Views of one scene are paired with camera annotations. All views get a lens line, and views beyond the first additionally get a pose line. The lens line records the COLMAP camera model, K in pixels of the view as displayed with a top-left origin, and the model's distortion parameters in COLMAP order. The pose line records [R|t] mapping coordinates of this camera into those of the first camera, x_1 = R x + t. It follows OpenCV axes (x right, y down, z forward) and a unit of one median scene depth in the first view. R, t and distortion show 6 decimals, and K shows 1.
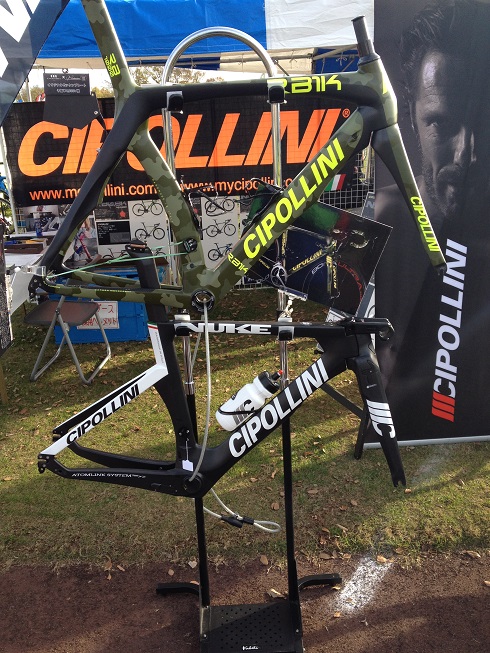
lens RADIAL K [[668.3, 0, 229.3], [0, 668.3, 326.6], [0, 0, 1]] dist [0.161273, -0.218851]
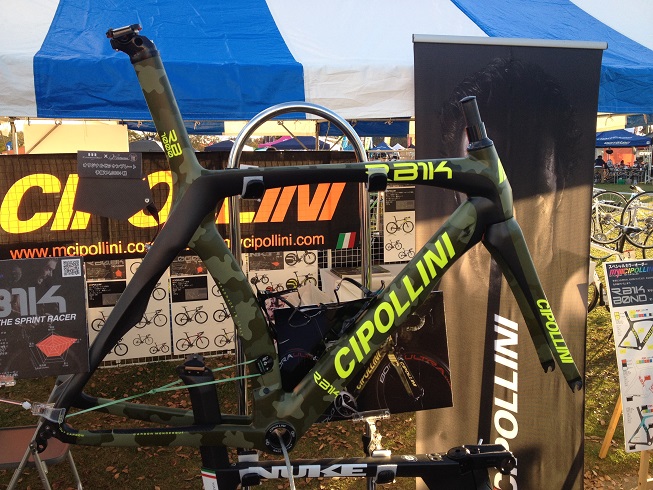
lens RADIAL K [[668.3, 0, 326.5], [0, 668.3, 245.0], [0, 0, 1]] dist [0.161273, -0.218851]
pose [[0.986600, 0.001783, 0.163150, -0.113173], [0.028264, 0.982955, -0.181659, -0.112076], [-0.160693, 0.183836, 0.969733, 0.220227]]
